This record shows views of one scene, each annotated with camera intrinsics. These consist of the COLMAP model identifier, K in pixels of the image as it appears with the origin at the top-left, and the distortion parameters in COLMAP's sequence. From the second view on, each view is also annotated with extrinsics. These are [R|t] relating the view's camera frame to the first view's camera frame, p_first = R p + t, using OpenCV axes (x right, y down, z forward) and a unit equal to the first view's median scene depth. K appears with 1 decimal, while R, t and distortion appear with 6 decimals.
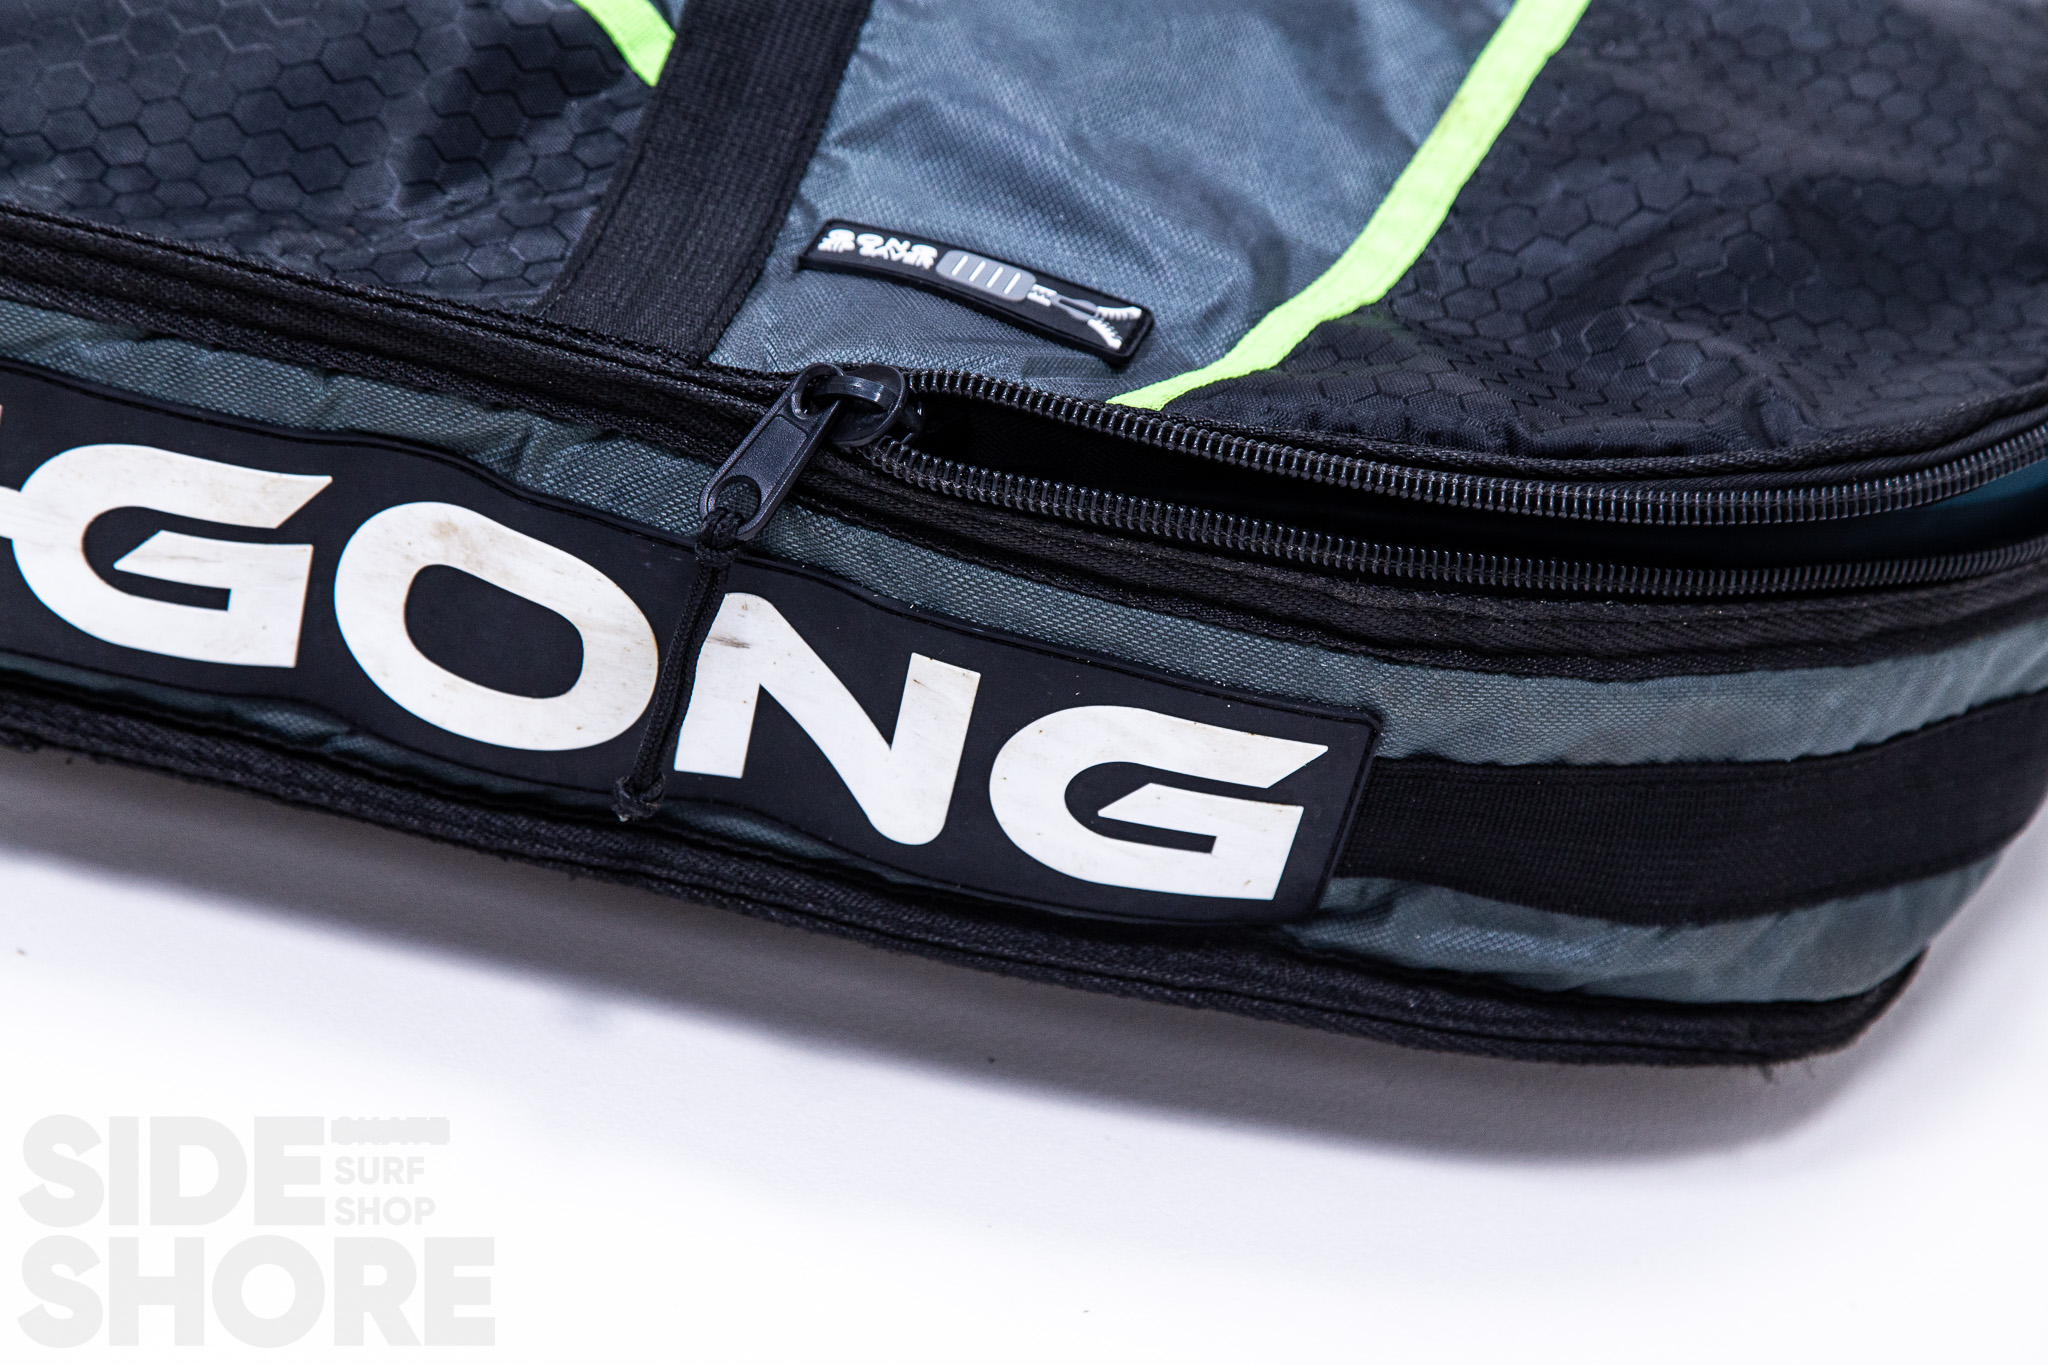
lens RADIAL K [[5964.6, 0, 1024.0], [0, 5964.6, 682.5], [0, 0, 1]] dist [-0.366986, -1.377749]
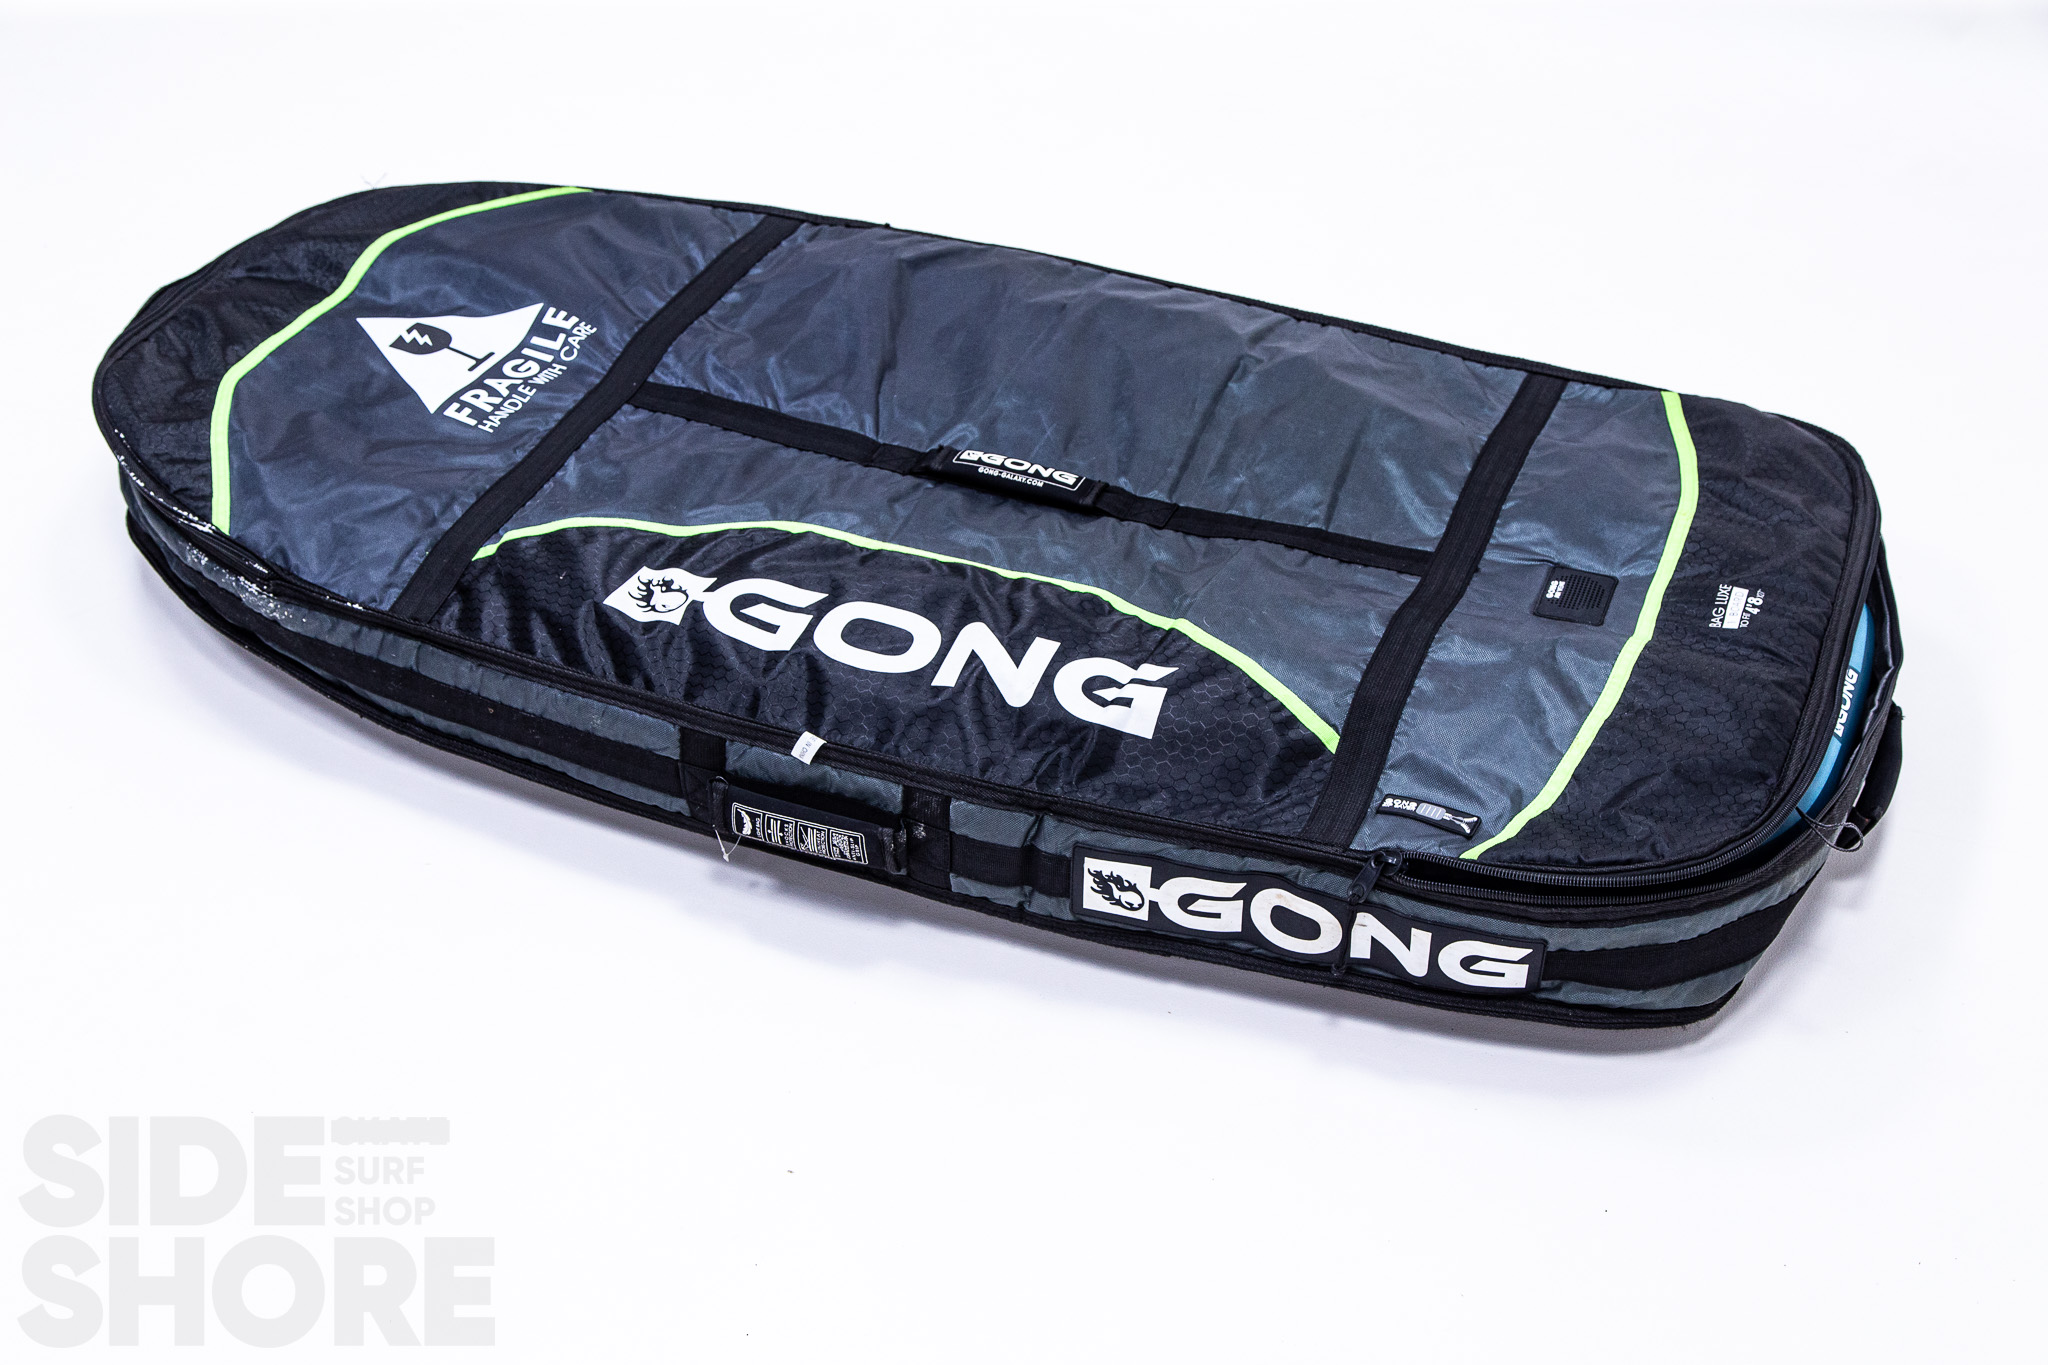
lens RADIAL K [[2991.3, 0, 1024.0], [0, 2991.3, 682.5], [0, 0, 1]] dist [0.014629, 0.007602]
pose [[0.968597, -0.058188, -0.241730, 0.191119], [0.071334, 0.996392, 0.045983, -0.241842], [0.238182, -0.061782, 0.969254, -0.748412]]
